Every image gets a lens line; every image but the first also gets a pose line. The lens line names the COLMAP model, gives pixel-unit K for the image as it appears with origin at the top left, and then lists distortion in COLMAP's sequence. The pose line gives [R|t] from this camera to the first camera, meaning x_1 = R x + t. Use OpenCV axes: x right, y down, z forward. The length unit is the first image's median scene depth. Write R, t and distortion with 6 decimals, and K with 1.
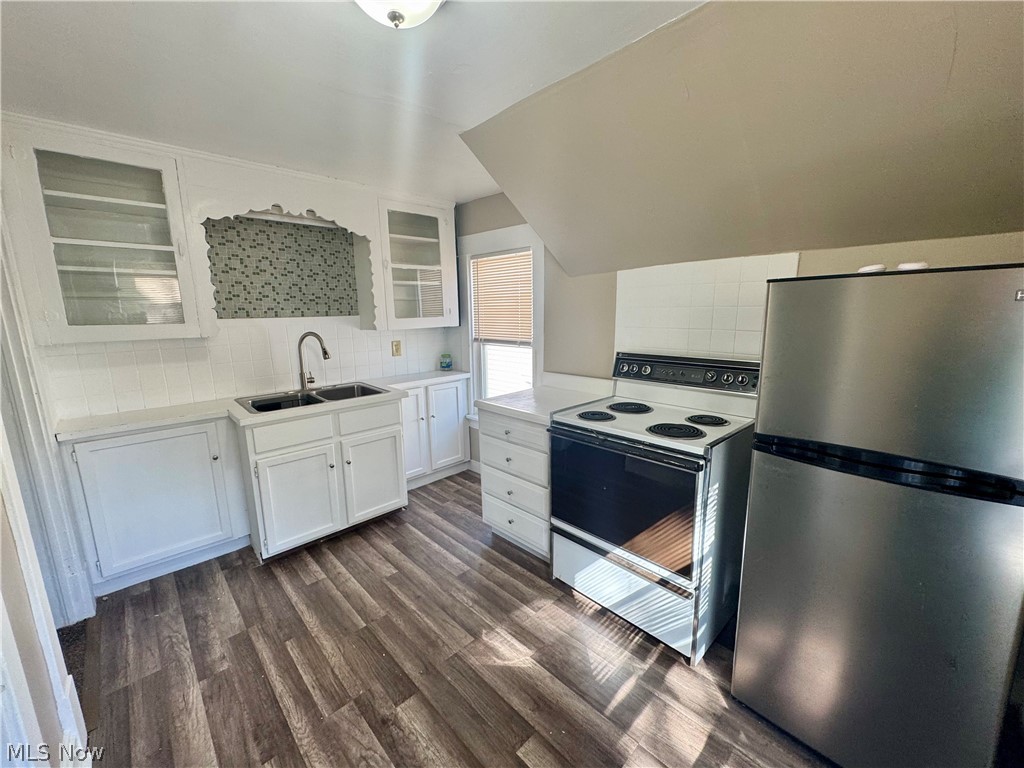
lens RADIAL K [[408.6, 0, 512.4], [0, 408.6, 383.0], [0, 0, 1]] dist [-0.000581, -0.000211]
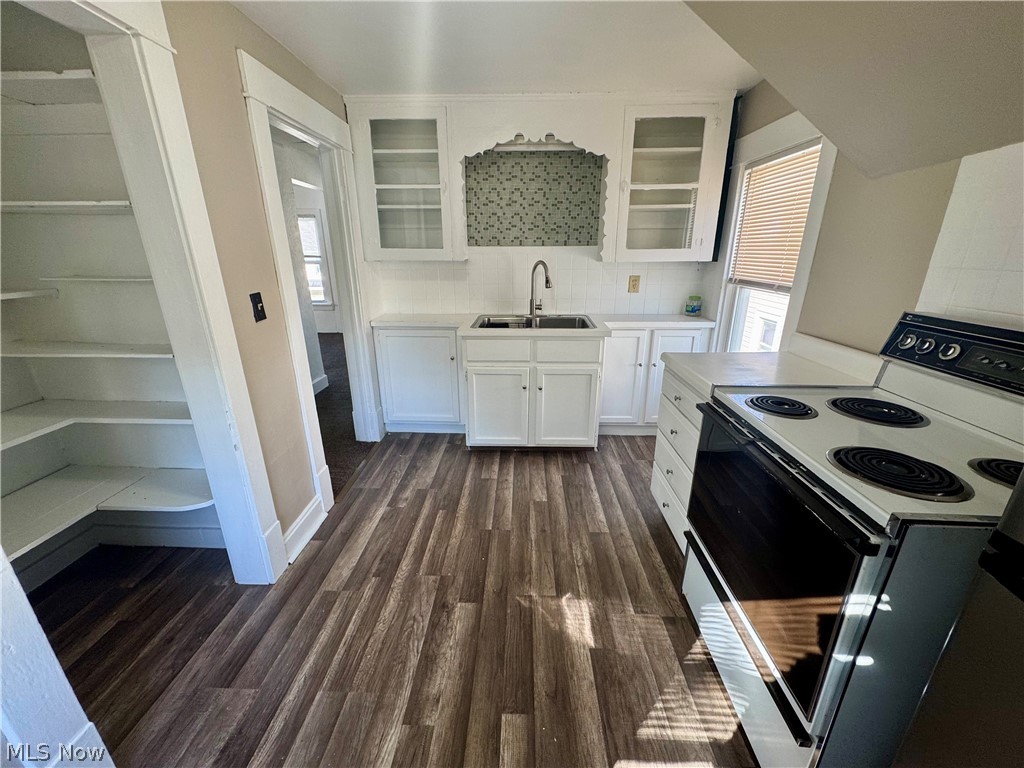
lens RADIAL K [[408.6, 0, 514.1], [0, 408.6, 383.0], [0, 0, 1]] dist [-0.000581, -0.000211]
pose [[0.700945, 0.233841, -0.673792, 0.289784], [-0.134346, 0.971102, 0.197264, -0.020395], [0.700448, -0.047750, 0.712104, 0.224352]]
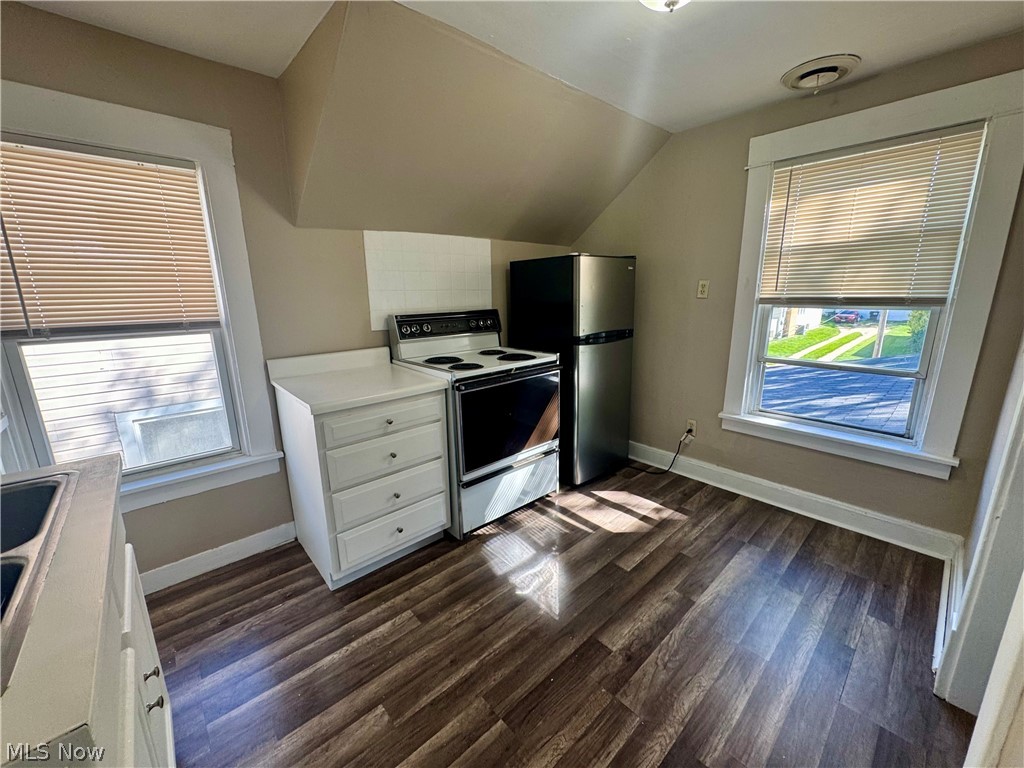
lens RADIAL K [[408.6, 0, 512.4], [0, 408.6, 381.3], [0, 0, 1]] dist [-0.000581, -0.000211]
pose [[0.030911, -0.205824, 0.978101, -0.758824], [0.193017, 0.961378, 0.196205, -0.062372], [-0.980708, 0.182725, 0.069444, 0.698826]]
